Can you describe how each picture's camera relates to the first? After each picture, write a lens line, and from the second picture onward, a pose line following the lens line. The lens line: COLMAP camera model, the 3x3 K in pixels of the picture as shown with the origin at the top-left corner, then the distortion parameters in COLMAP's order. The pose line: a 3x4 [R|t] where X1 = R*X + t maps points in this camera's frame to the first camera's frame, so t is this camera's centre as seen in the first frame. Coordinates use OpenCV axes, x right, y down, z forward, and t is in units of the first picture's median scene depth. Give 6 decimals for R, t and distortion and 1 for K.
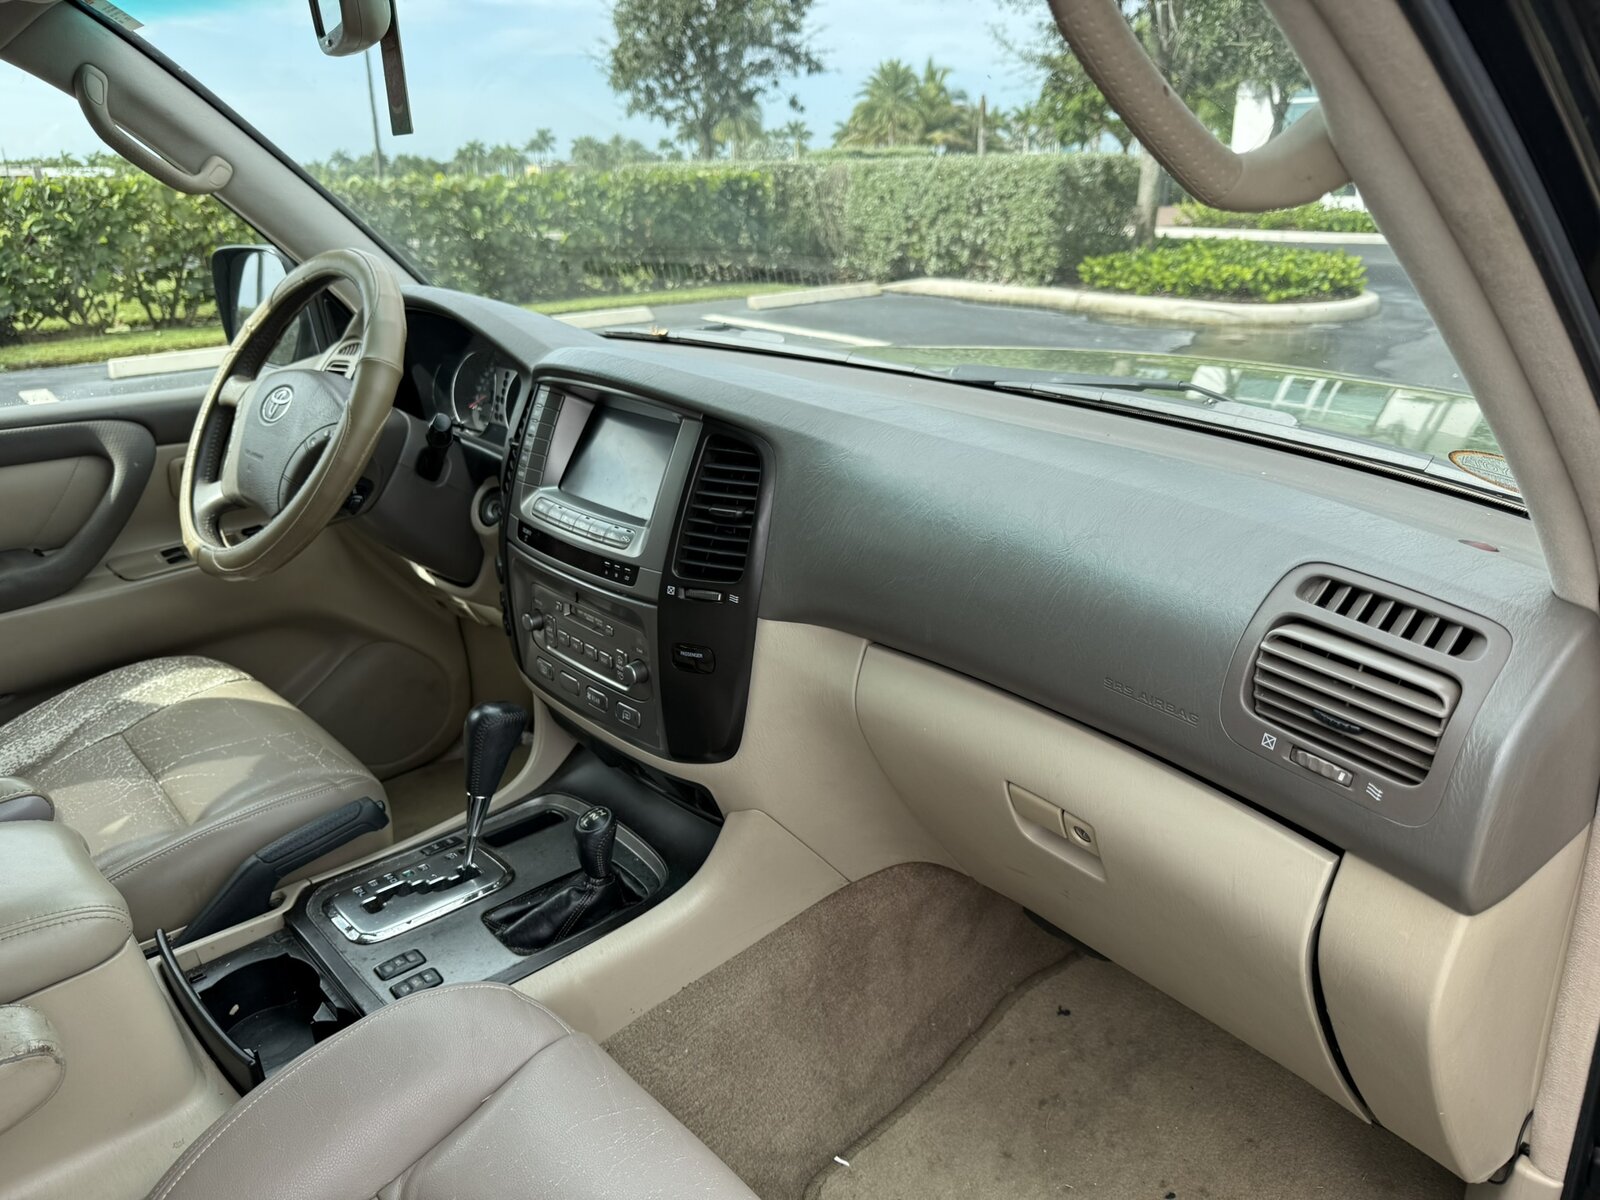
lens RADIAL K [[1186.7, 0, 800.0], [0, 1186.7, 600.0], [0, 0, 1]] dist [-0.001622, -0.007490]
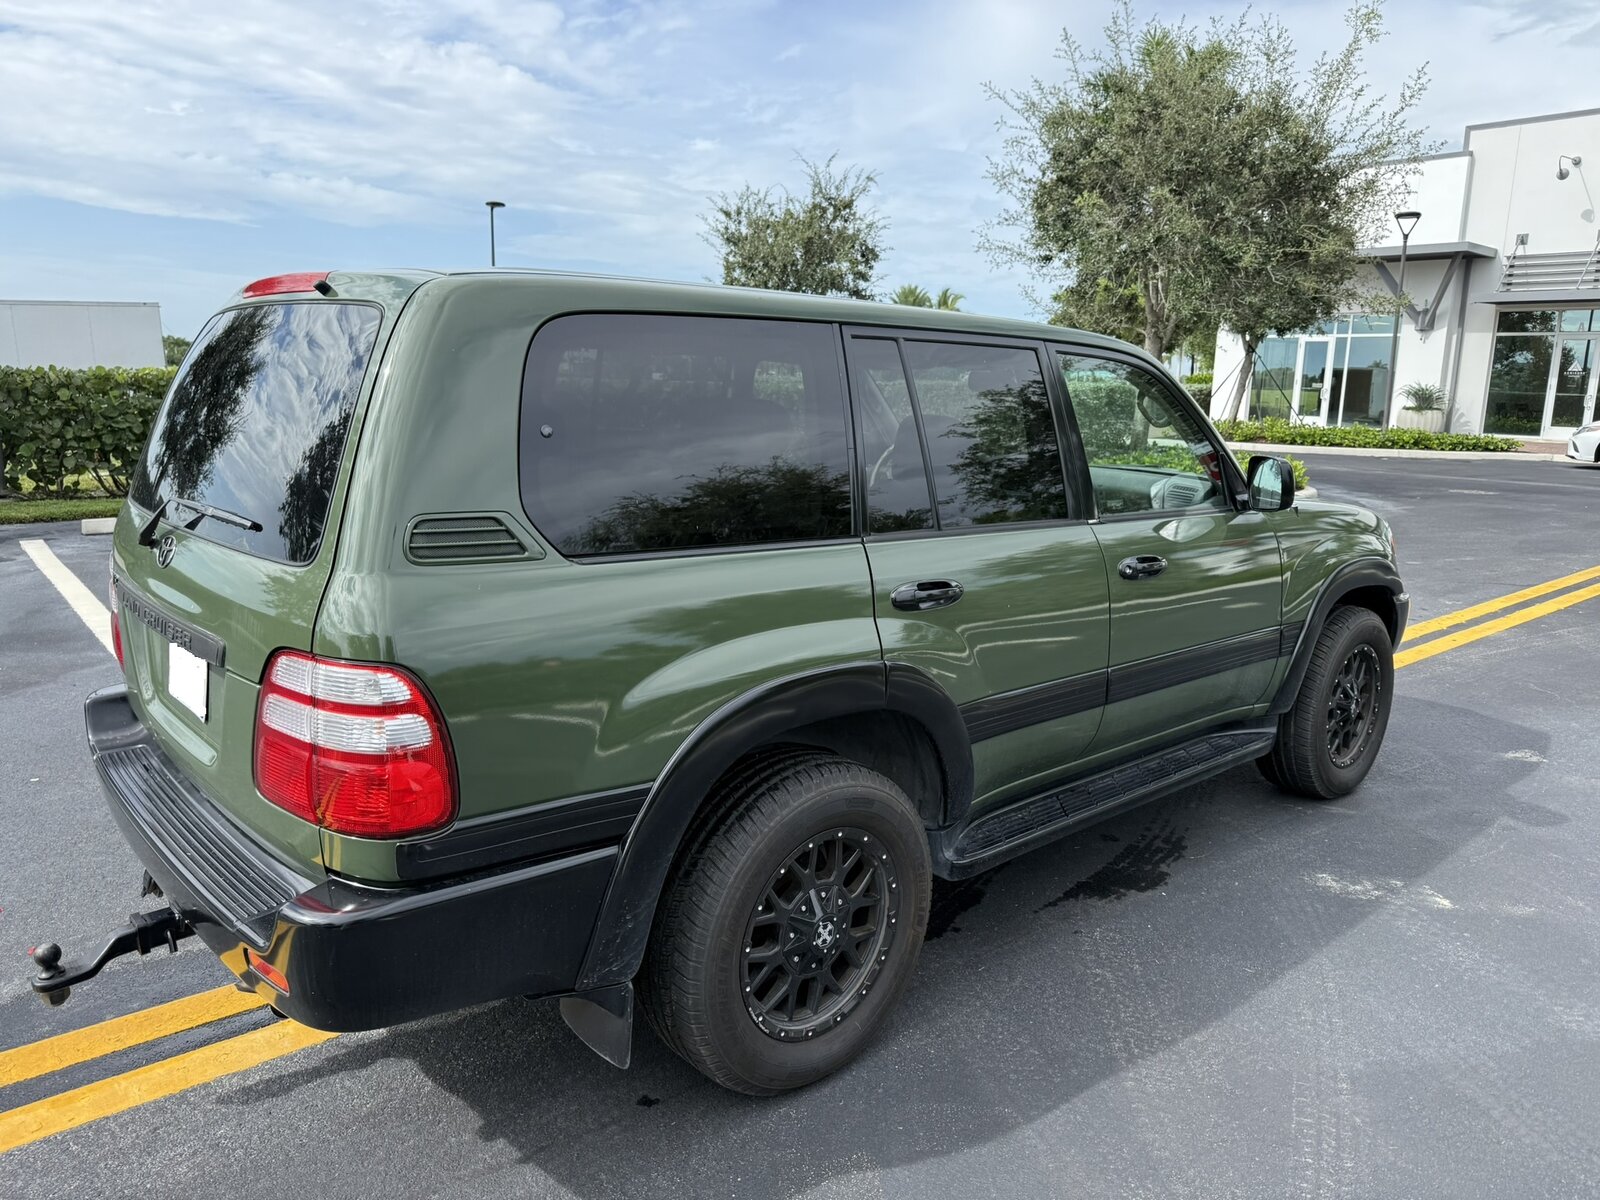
lens RADIAL K [[1186.7, 0, 800.0], [0, 1186.7, 600.0], [0, 0, 1]] dist [-0.001622, -0.007490]
pose [[0.999343, 0.034328, 0.011649, -0.097799], [-0.032134, 0.987606, -0.153625, 0.076367], [-0.016778, 0.153150, 0.988060, -0.266113]]
